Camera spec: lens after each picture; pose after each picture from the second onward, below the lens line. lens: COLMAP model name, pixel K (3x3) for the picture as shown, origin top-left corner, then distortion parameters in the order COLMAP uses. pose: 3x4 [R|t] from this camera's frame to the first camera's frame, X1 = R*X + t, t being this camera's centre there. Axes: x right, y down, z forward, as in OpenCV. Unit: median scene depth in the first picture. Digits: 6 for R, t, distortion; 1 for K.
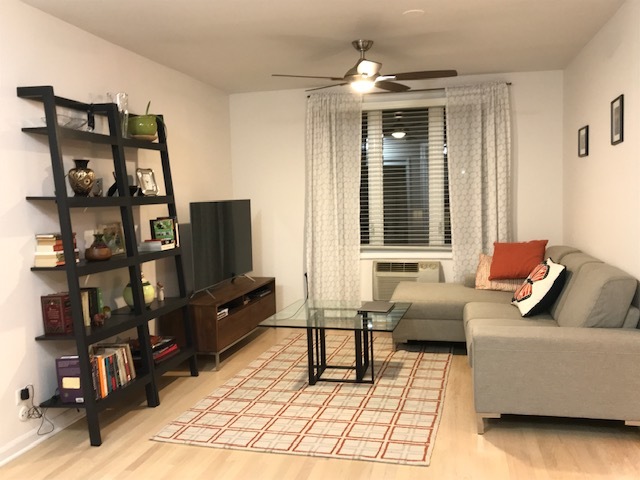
lens RADIAL K [[589.5, 0, 317.7], [0, 589.5, 245.0], [0, 0, 1]] dist [0.020181, 0.000000]
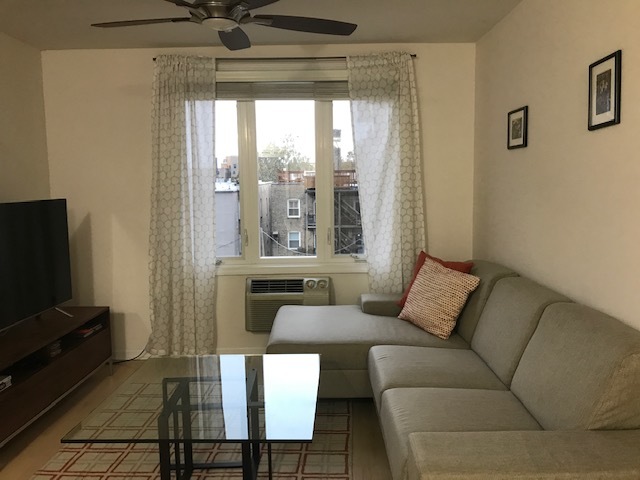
lens RADIAL K [[531.1, 0, 324.3], [0, 531.1, 236.6], [0, 0, 1]] dist [0.012302, 0.008202]
pose [[0.974463, -0.013282, 0.224155, 0.053579], [0.010298, 0.999842, 0.014476, -0.051677], [-0.224312, -0.011798, 0.974446, 0.418812]]
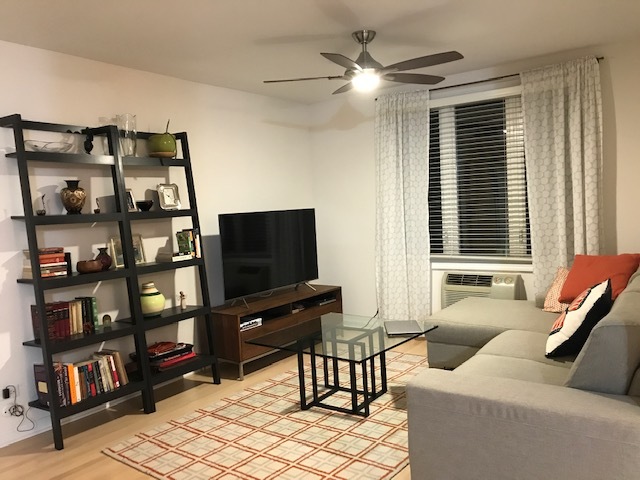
lens RADIAL K [[531.1, 0, 319.2], [0, 531.1, 241.5], [0, 0, 1]] dist [0.012302, 0.008202]
pose [[0.920414, 0.003627, -0.390928, 0.331329], [-0.003746, 0.999993, 0.000458, -0.027668], [0.390927, 0.001042, 0.920421, 0.230460]]
